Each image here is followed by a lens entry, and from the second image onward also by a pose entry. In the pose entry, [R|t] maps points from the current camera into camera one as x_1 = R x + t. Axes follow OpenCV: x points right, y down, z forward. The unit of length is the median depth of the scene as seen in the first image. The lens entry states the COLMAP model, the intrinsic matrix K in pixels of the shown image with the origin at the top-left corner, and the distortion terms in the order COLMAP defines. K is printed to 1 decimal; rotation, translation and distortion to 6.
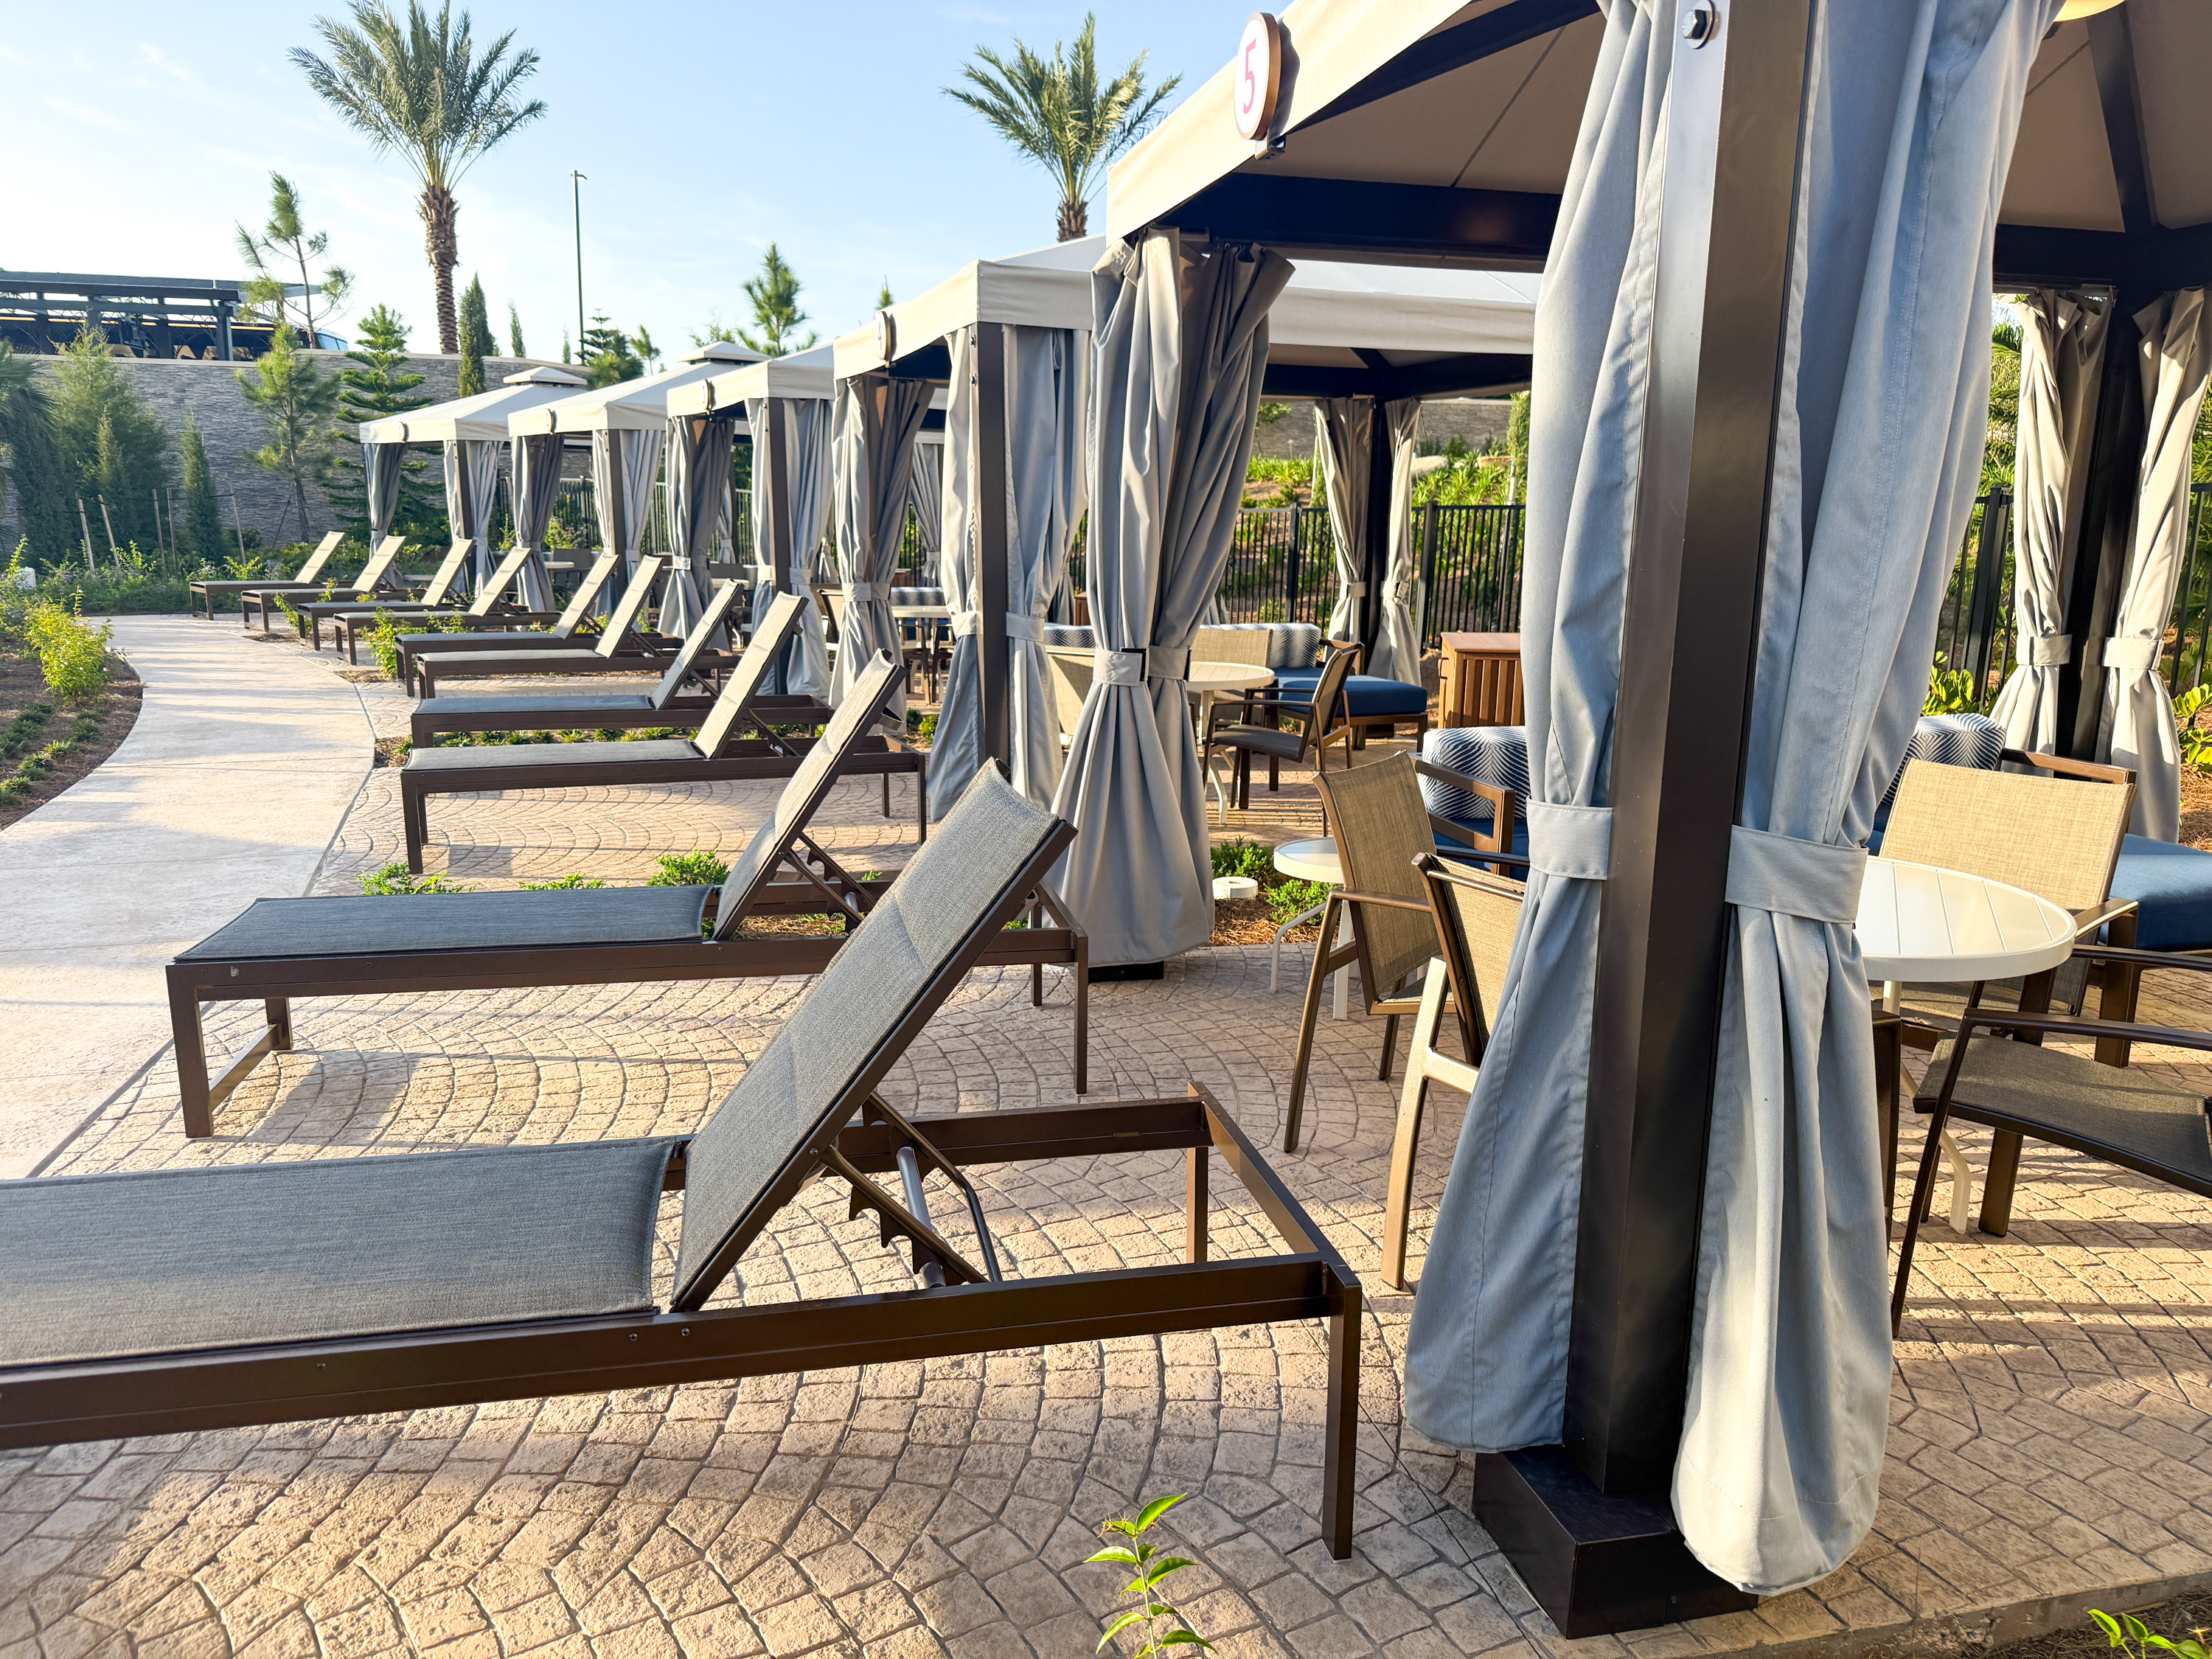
lens RADIAL K [[1561.9, 0, 1106.0], [0, 1561.9, 829.5], [0, 0, 1]] dist [0.069856, -0.048707]
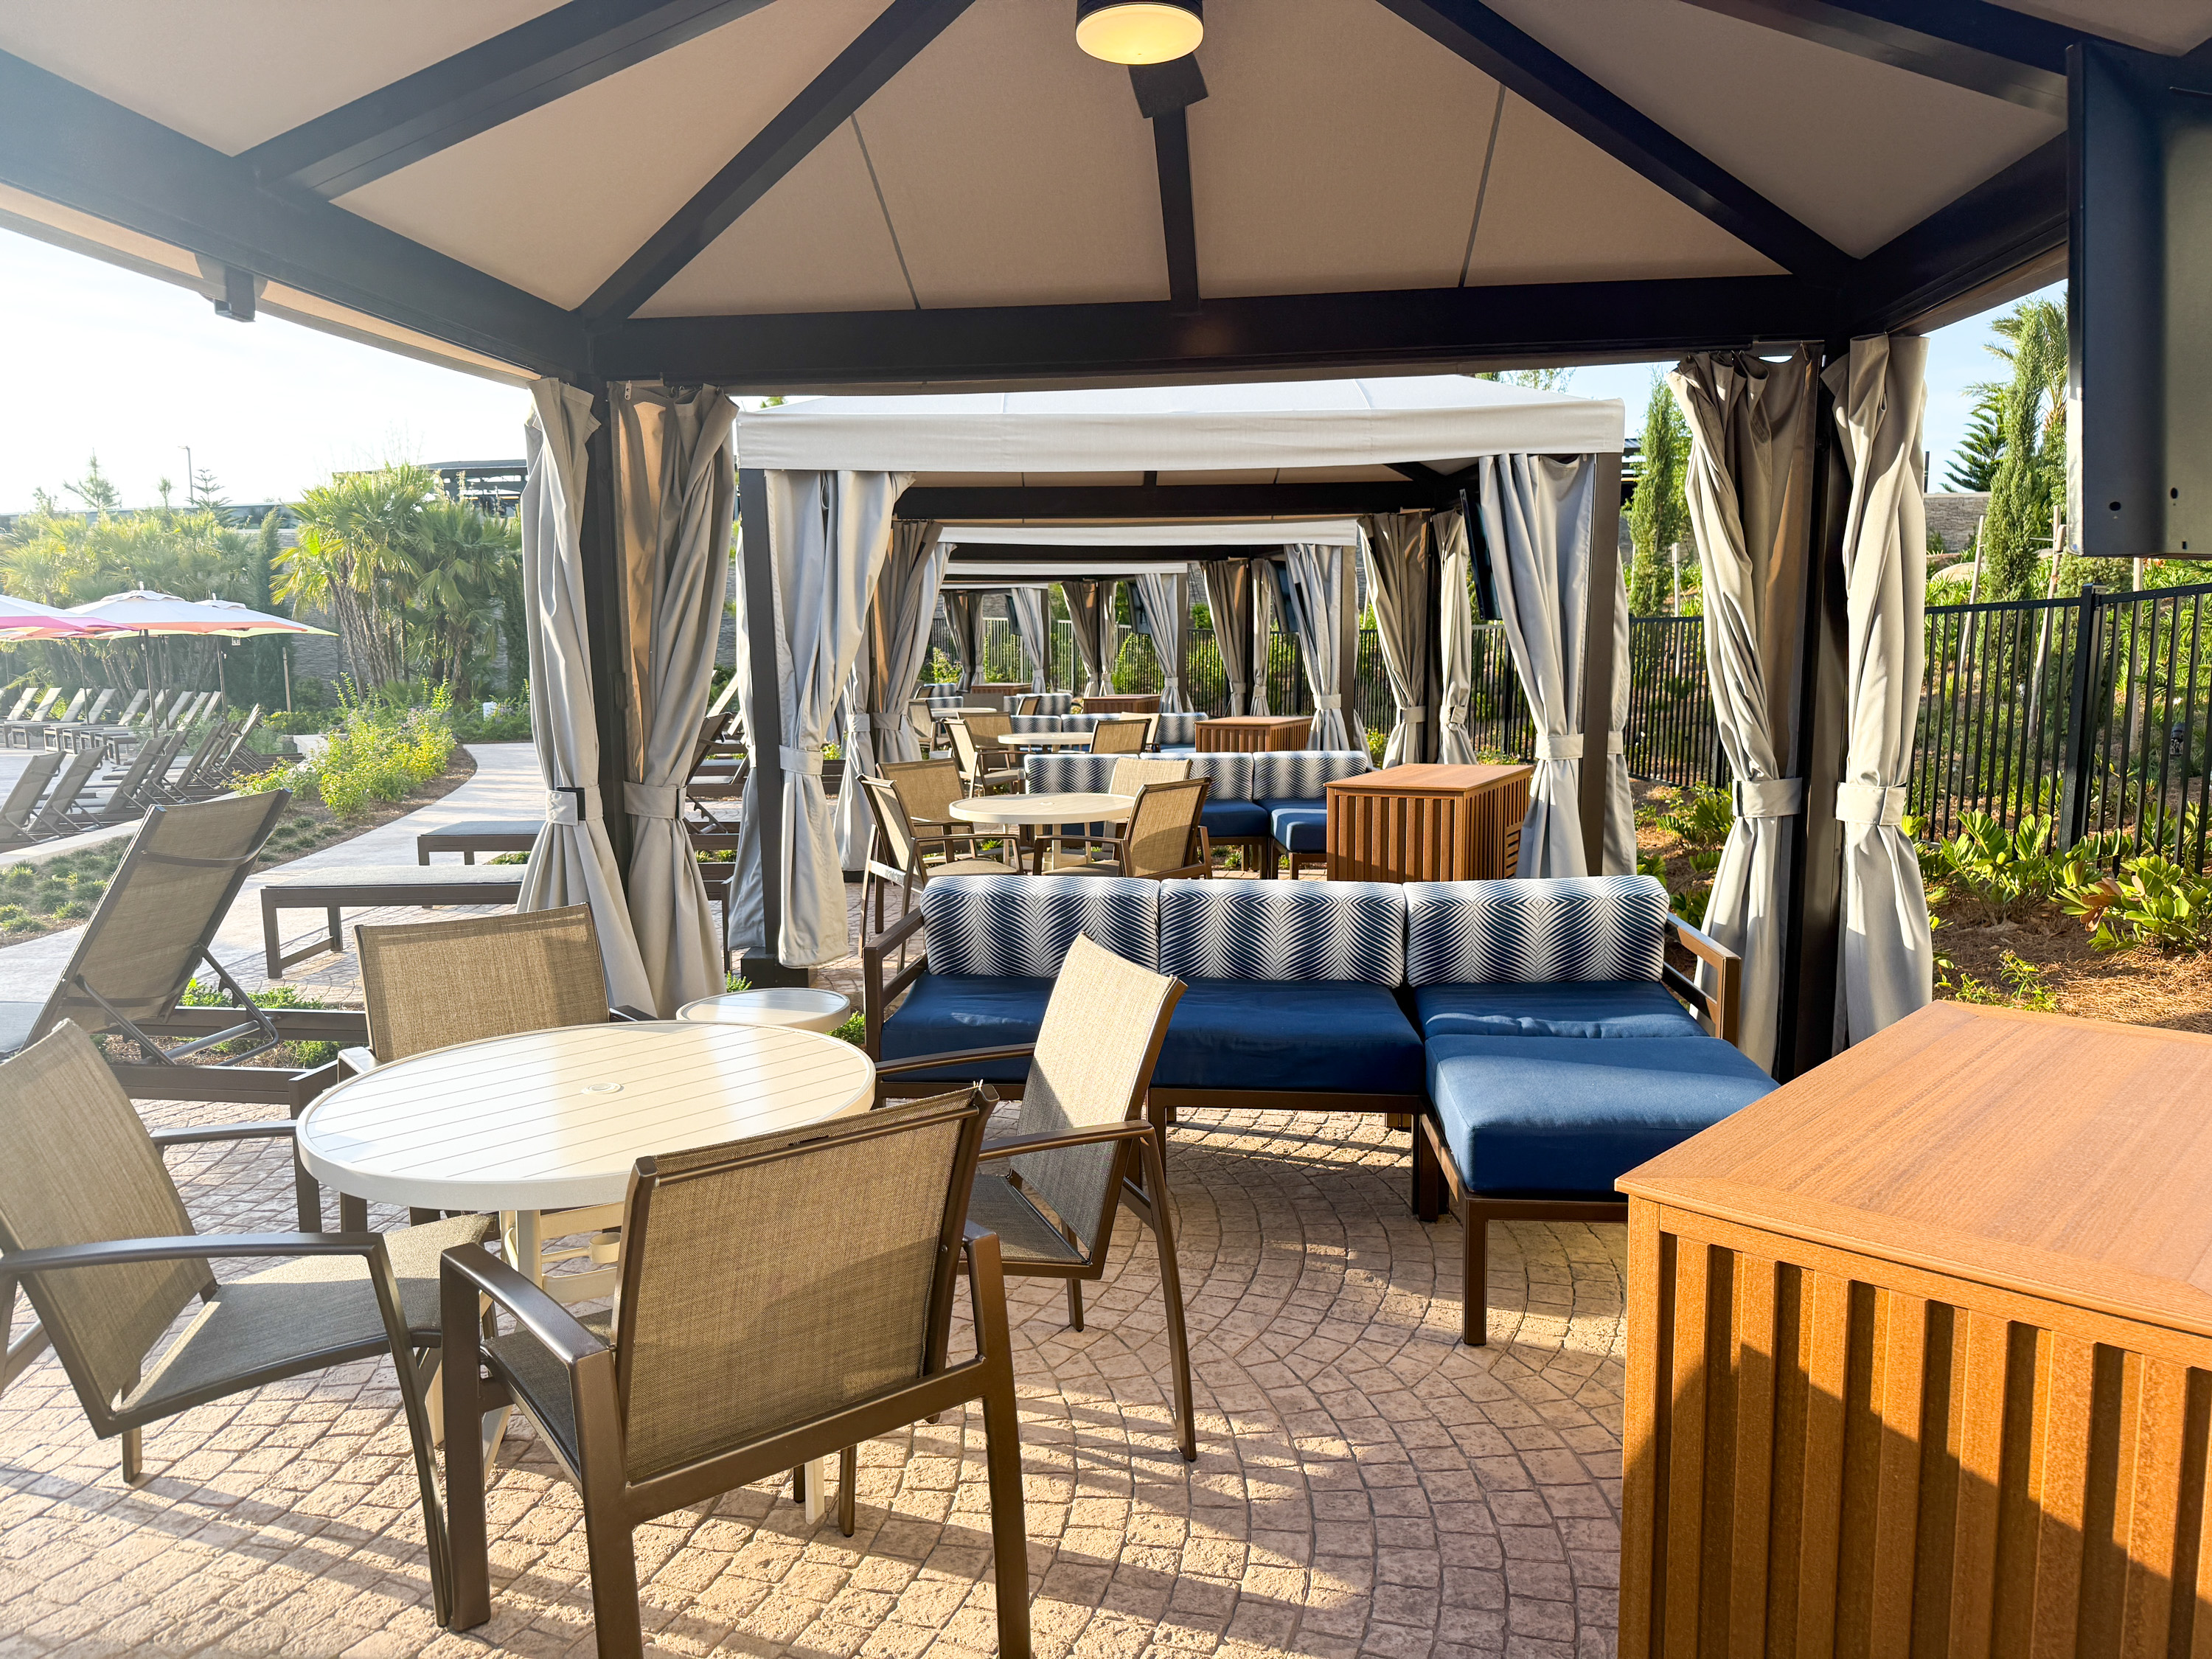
lens RADIAL K [[1505.7, 0, 1105.6], [0, 1505.7, 854.3], [0, 0, 1]] dist [0.054547, 0.001025]
pose [[0.938304, 0.022985, -0.345047, 0.556530], [-0.042205, 0.997941, -0.048294, -0.034524], [0.343226, 0.059877, 0.937342, 0.181890]]
